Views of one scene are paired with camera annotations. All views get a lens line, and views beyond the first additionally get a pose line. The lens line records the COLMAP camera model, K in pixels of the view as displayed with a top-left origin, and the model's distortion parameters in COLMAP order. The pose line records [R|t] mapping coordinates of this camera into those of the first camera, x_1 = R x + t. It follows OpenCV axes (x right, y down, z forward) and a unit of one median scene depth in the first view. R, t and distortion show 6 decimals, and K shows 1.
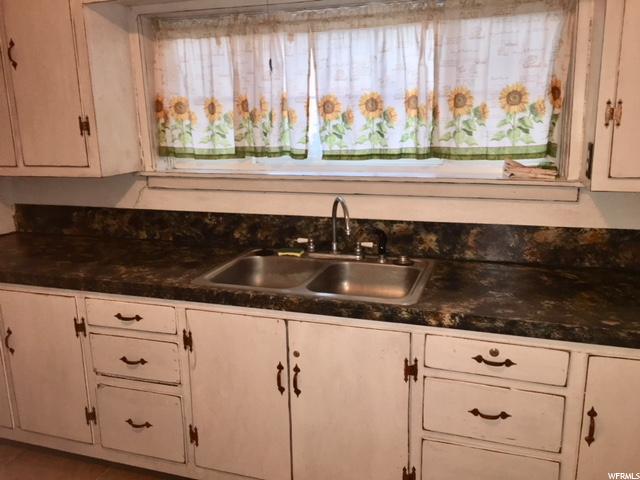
lens RADIAL K [[552.3, 0, 320.0], [0, 552.3, 240.0], [0, 0, 1]] dist [0.058528, -0.012793]
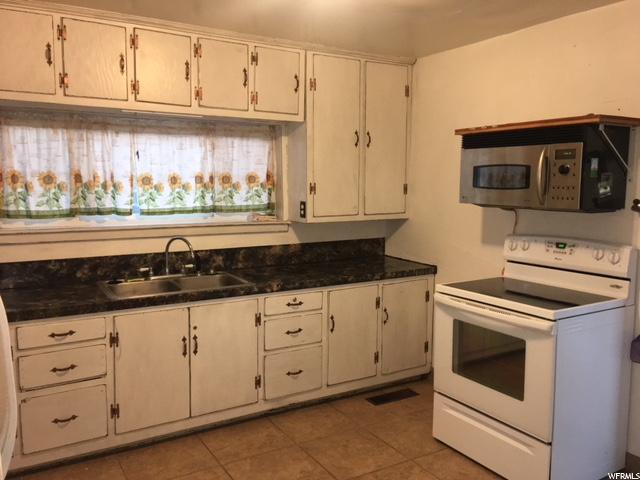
lens RADIAL K [[552.3, 0, 320.0], [0, 552.3, 240.0], [0, 0, 1]] dist [0.058528, -0.012793]
pose [[0.647764, -0.061236, 0.759376, -0.899436], [0.155768, 0.986353, -0.053334, 0.080359], [-0.745747, 0.152834, 0.648462, -0.341330]]
